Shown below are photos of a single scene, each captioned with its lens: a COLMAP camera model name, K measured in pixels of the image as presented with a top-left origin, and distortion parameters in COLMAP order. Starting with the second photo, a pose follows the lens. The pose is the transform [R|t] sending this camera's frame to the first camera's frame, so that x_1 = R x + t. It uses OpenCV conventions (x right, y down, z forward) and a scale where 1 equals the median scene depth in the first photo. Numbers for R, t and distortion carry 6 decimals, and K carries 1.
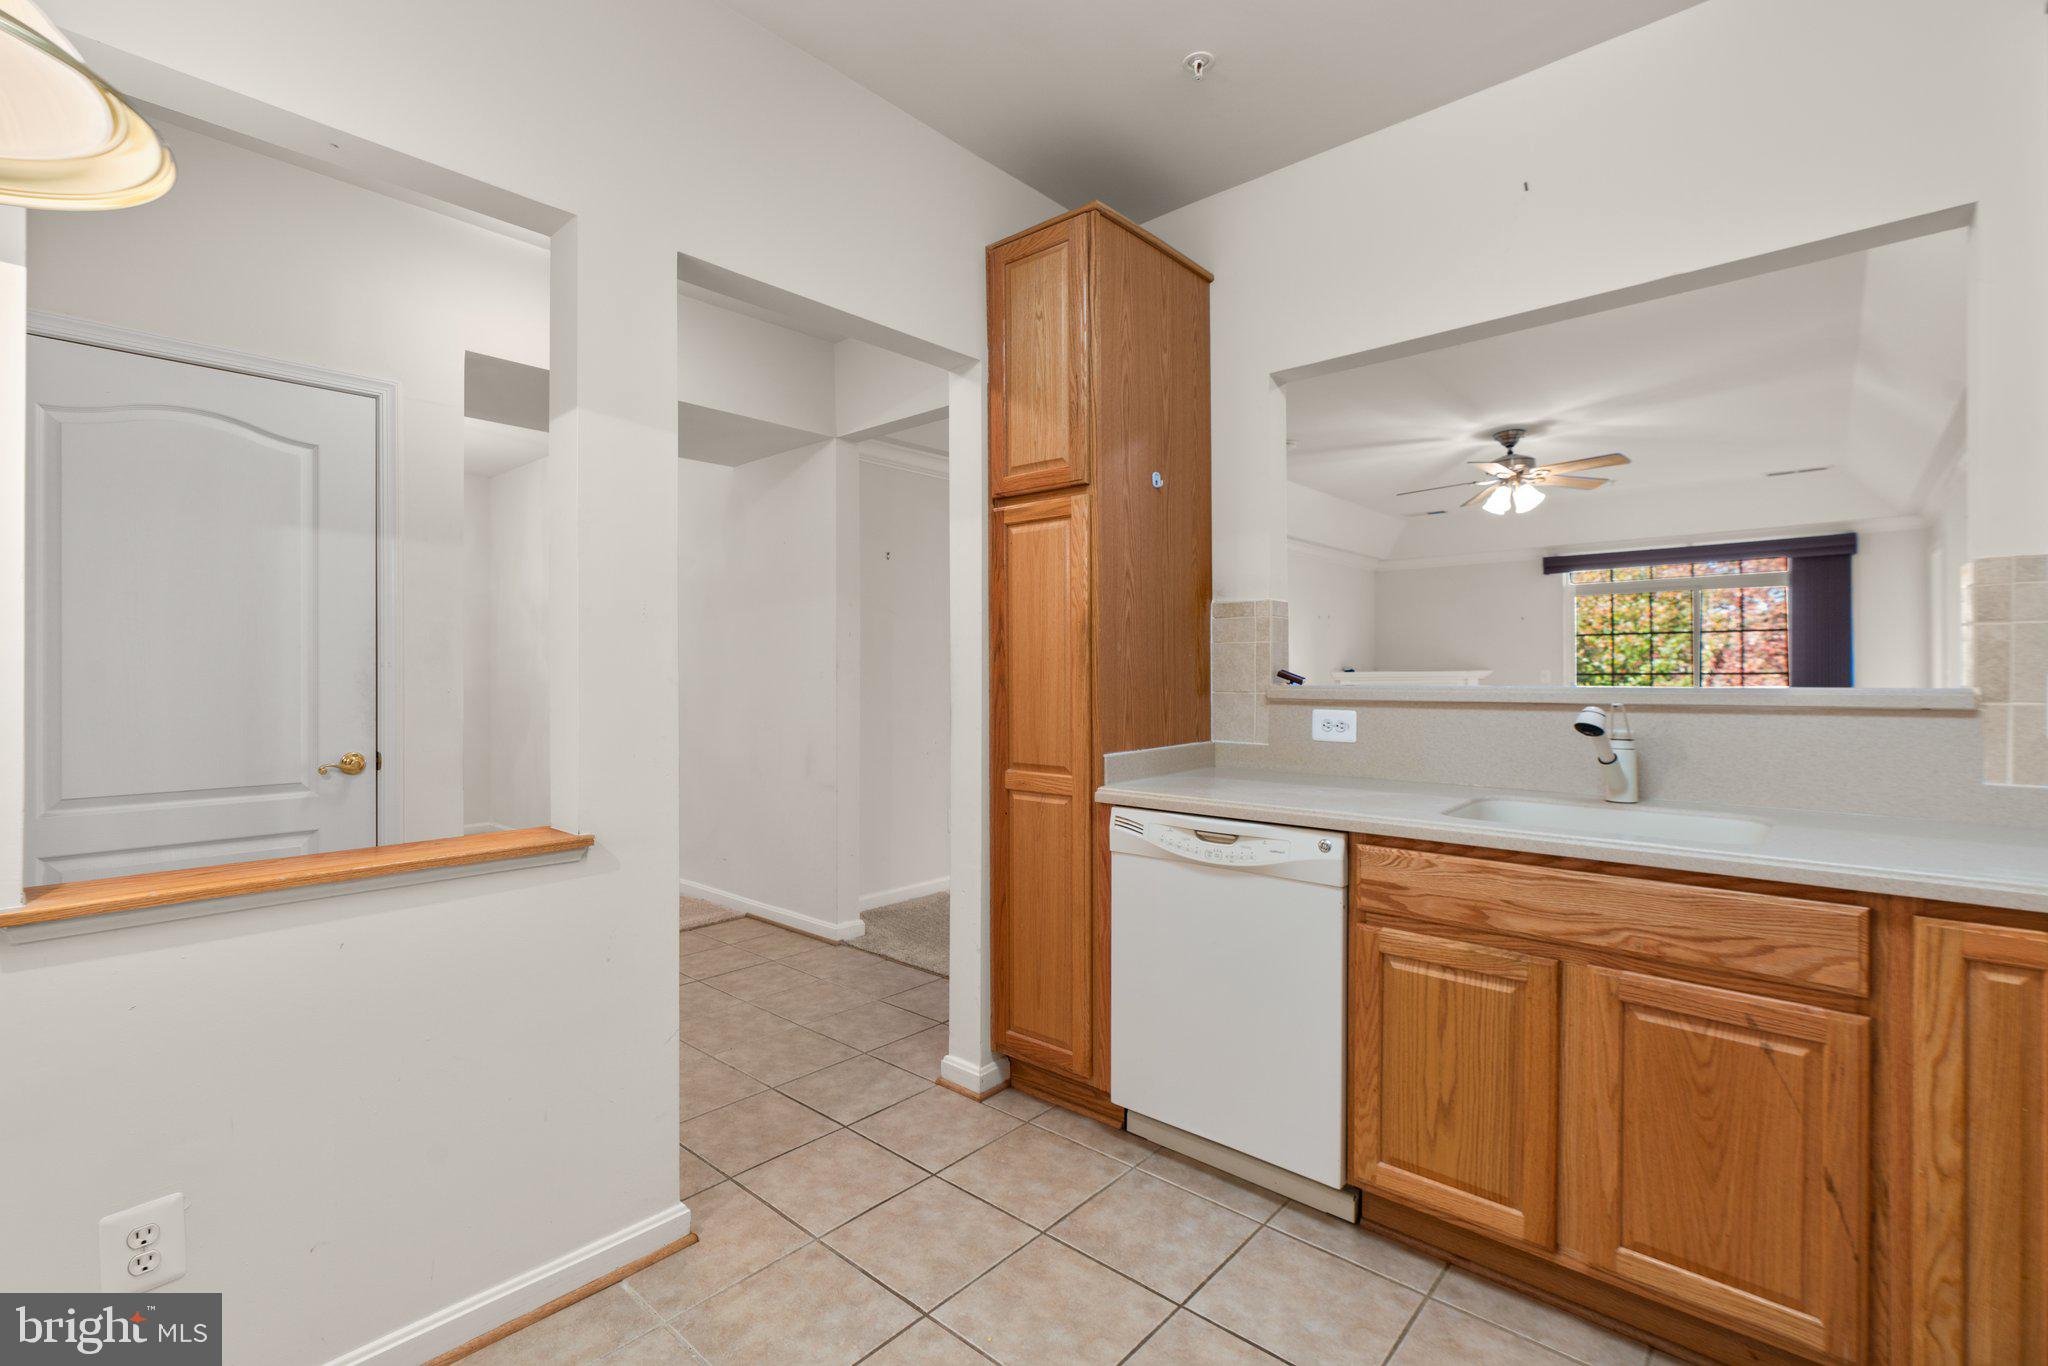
lens RADIAL K [[925.9, 0, 1010.0], [0, 925.9, 674.6], [0, 0, 1]] dist [-0.019921, 0.009785]
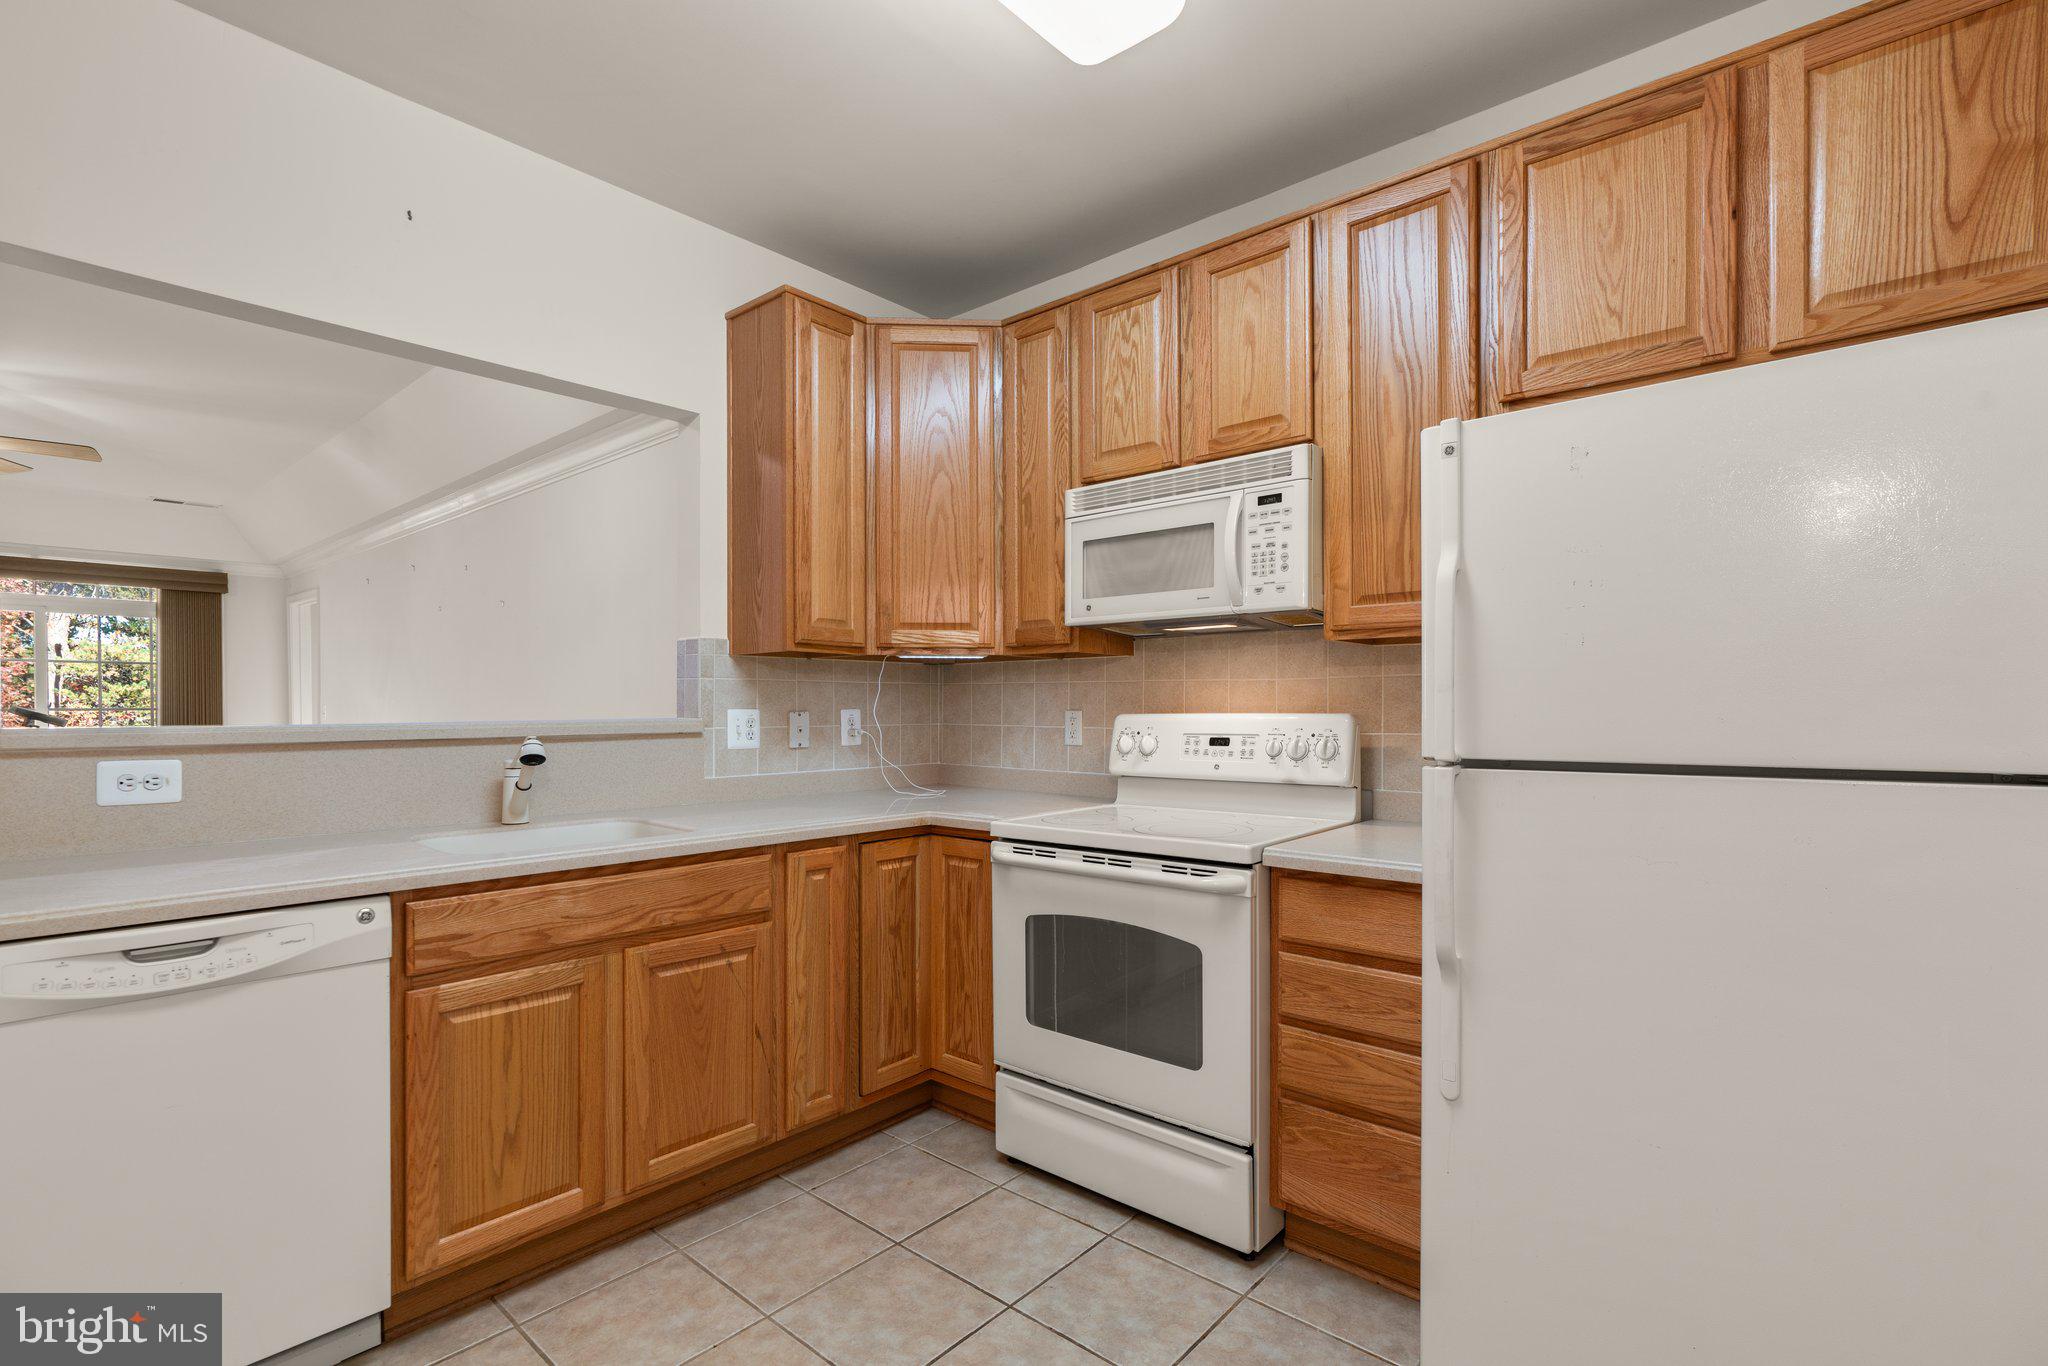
lens RADIAL K [[925.9, 0, 1028.5], [0, 925.9, 724.1], [0, 0, 1]] dist [-0.019921, 0.009785]
pose [[-0.027025, -0.016270, 0.999502, -0.395187], [0.000434, 0.999867, 0.016287, -0.001703], [-0.999635, 0.000874, -0.027015, 0.326780]]
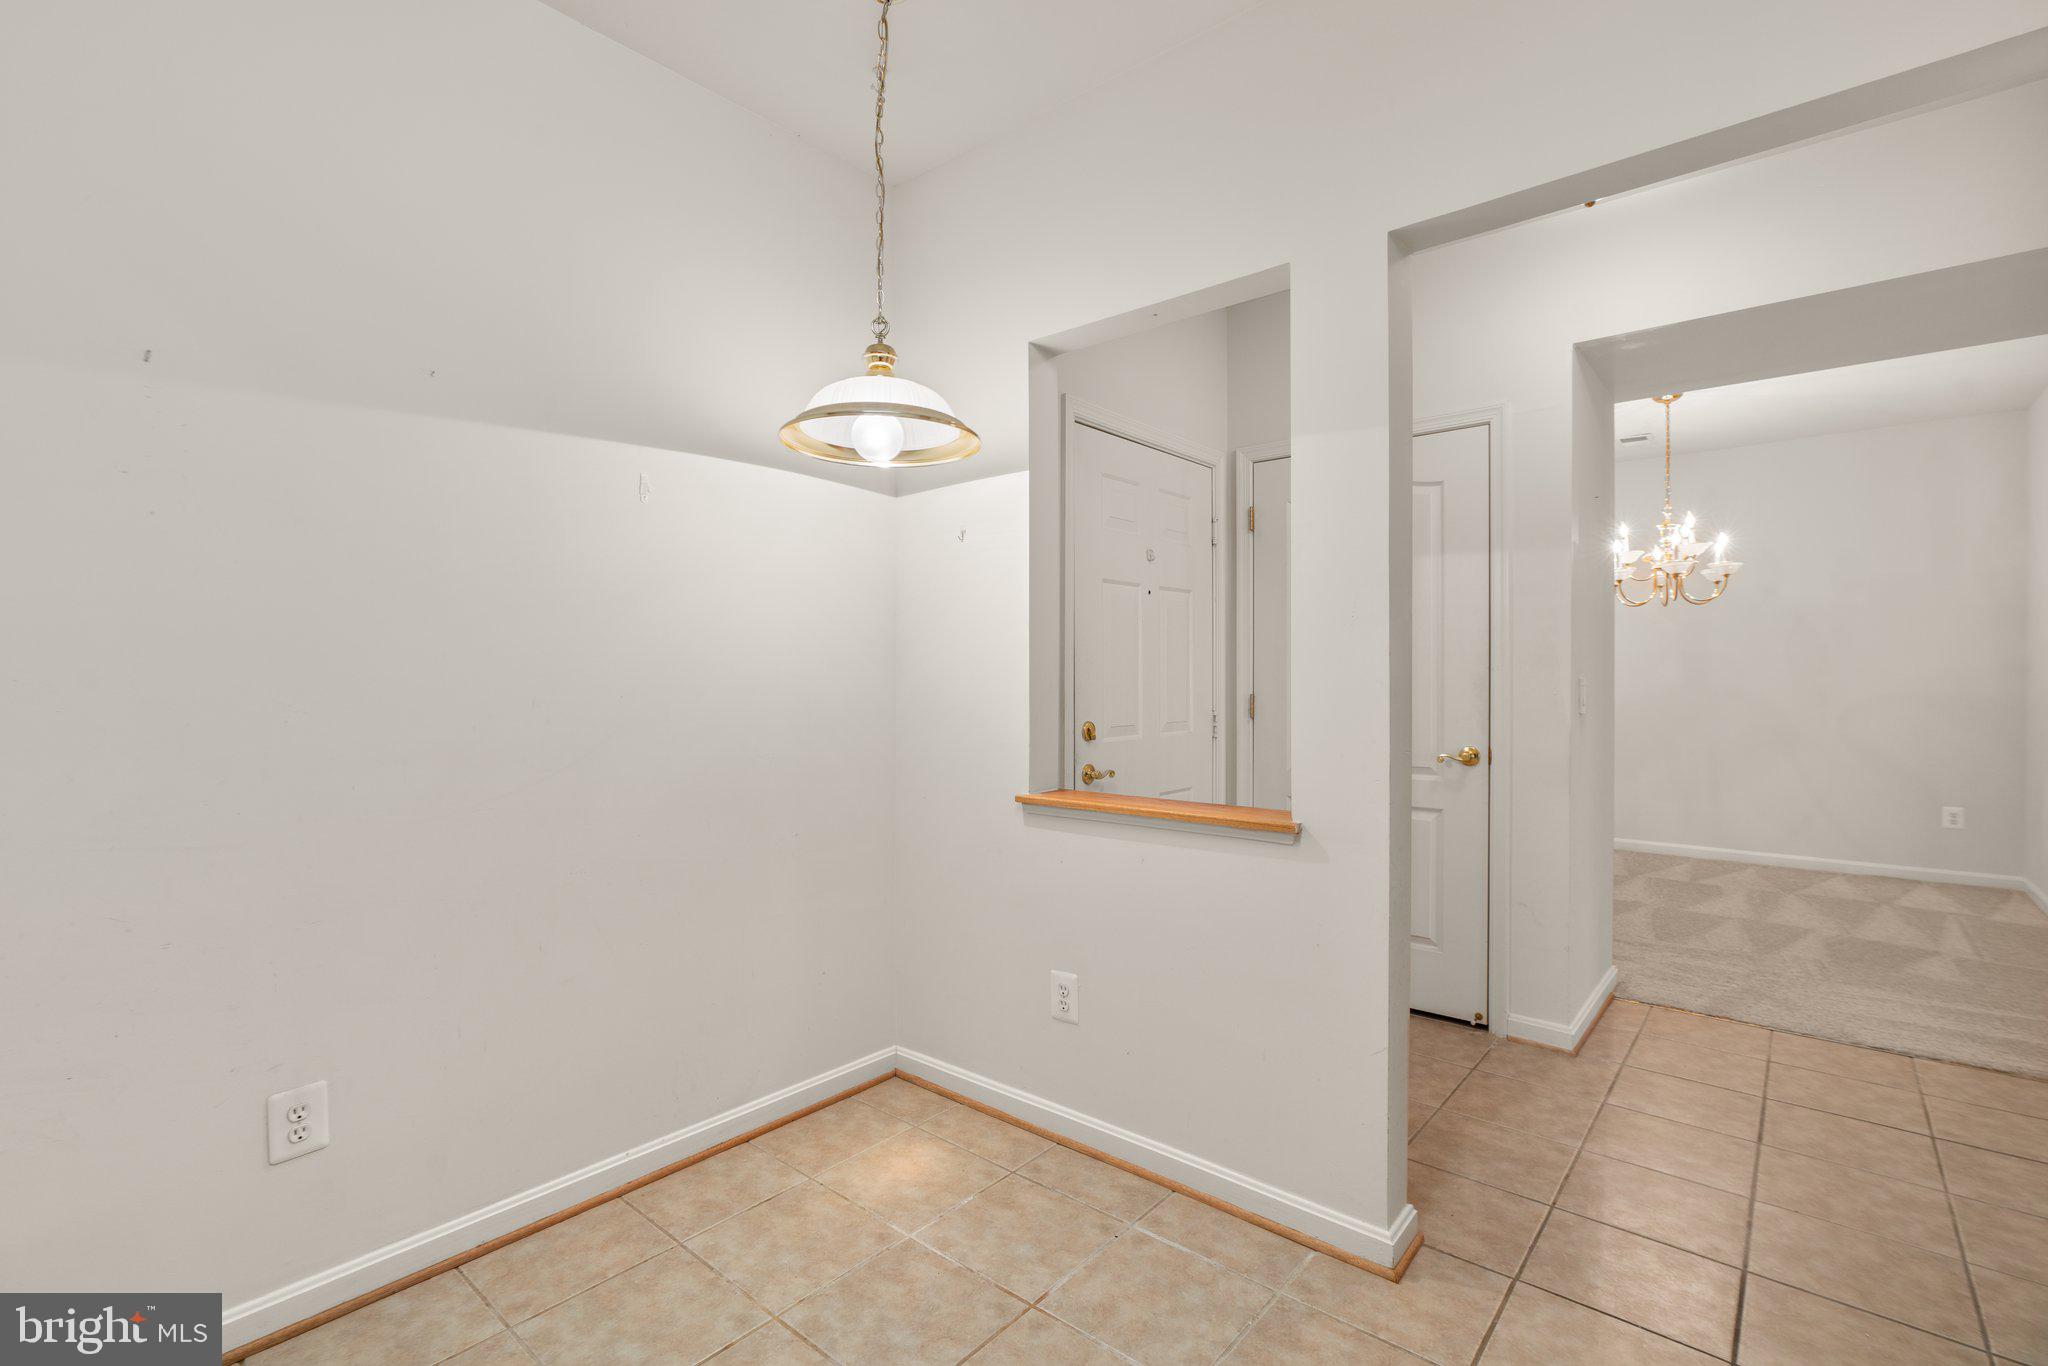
lens RADIAL K [[925.9, 0, 999.1], [0, 925.9, 689.7], [0, 0, 1]] dist [-0.019921, 0.009785]
pose [[0.009879, 0.013687, -0.999858, 0.446909], [-0.001885, 0.999905, 0.013669, 0.000026], [0.999949, 0.001750, 0.009904, 0.447348]]
